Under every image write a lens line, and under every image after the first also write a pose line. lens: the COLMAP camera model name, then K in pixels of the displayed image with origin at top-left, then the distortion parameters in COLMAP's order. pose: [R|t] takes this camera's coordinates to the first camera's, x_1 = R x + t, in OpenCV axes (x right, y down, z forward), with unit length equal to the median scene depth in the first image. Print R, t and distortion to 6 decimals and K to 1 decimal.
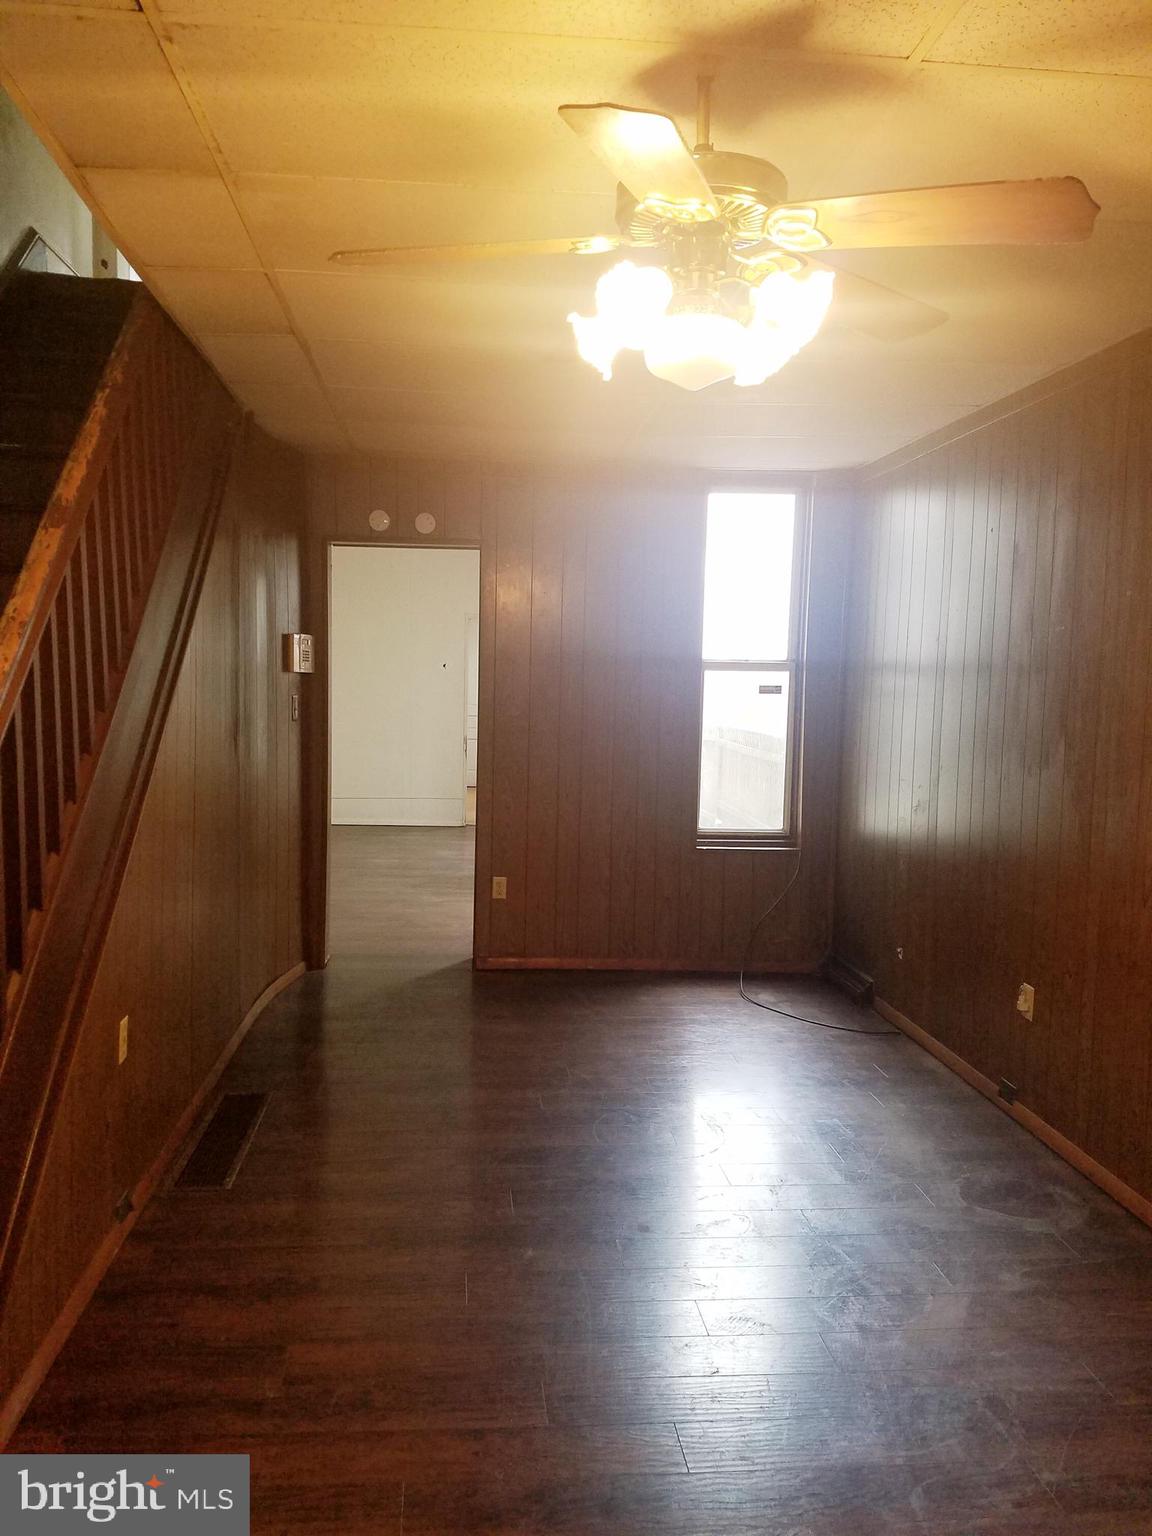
lens RADIAL K [[1169.2, 0, 570.4], [0, 1169.2, 770.3], [0, 0, 1]] dist [0.045158, -0.077023]
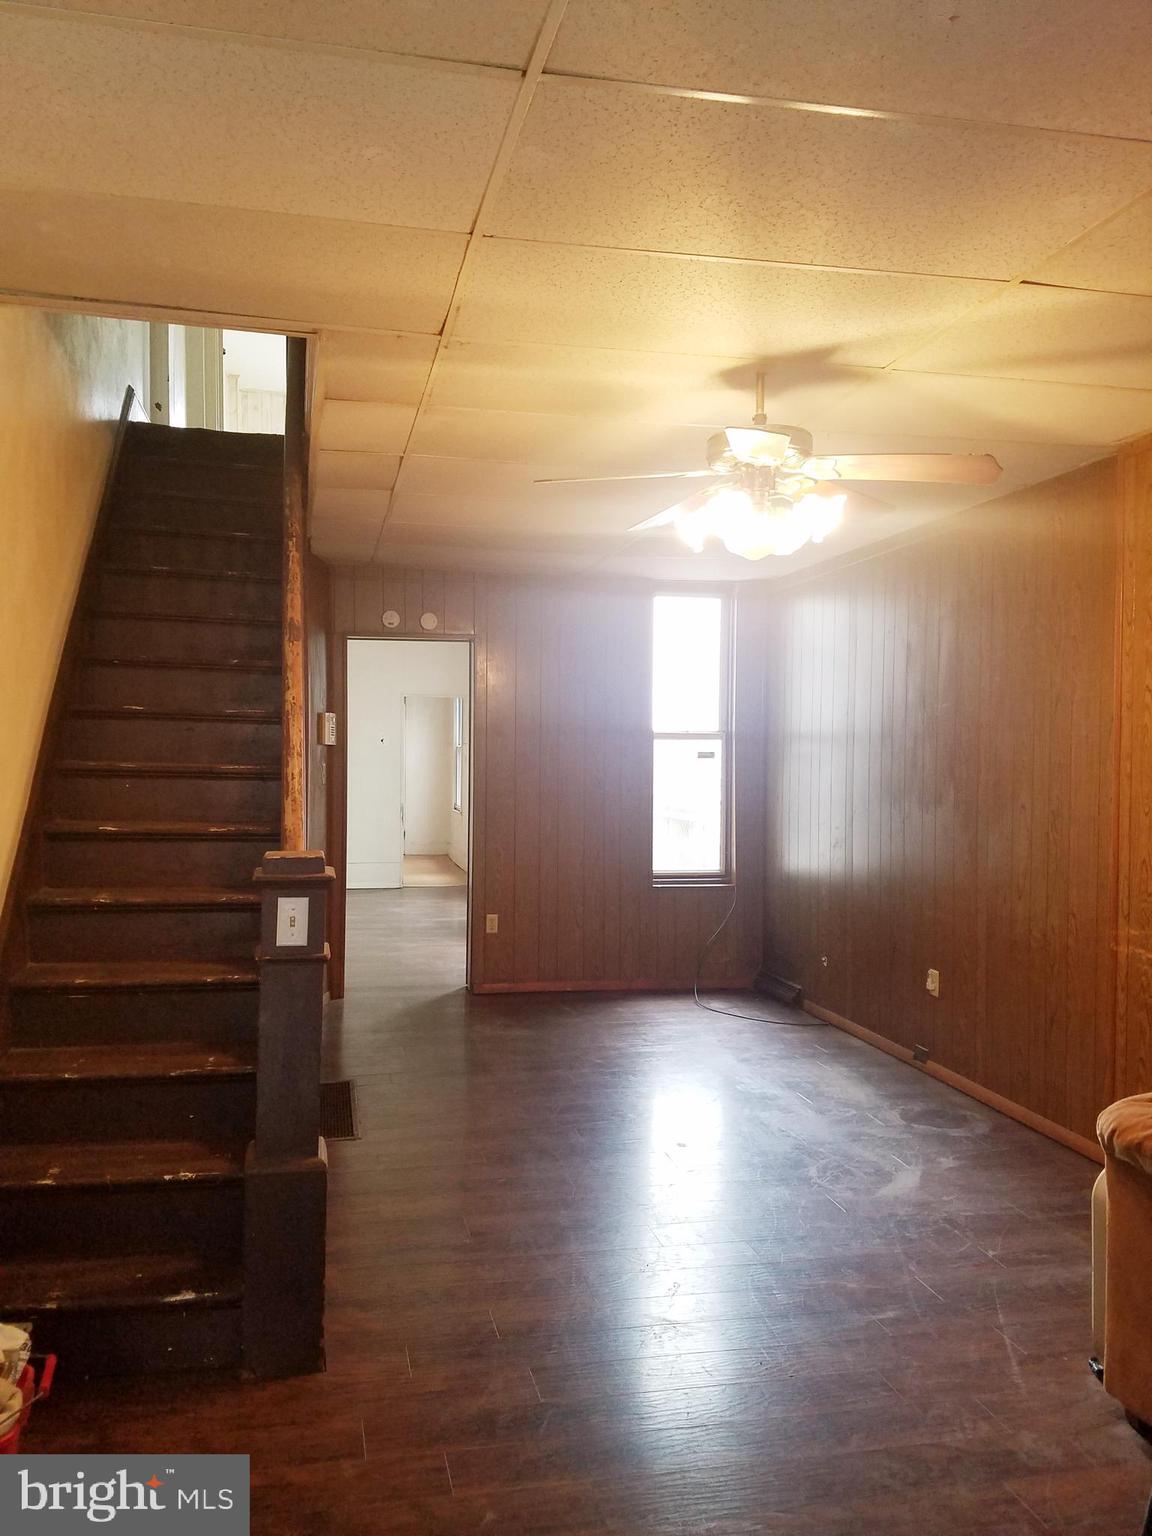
lens RADIAL K [[1169.2, 0, 570.4], [0, 1169.2, 770.3], [0, 0, 1]] dist [0.045158, -0.077023]
pose [[0.991821, -0.014370, 0.126824, -0.156058], [0.022544, 0.997742, -0.063259, 0.026157], [-0.125629, 0.065601, 0.989906, -0.237948]]
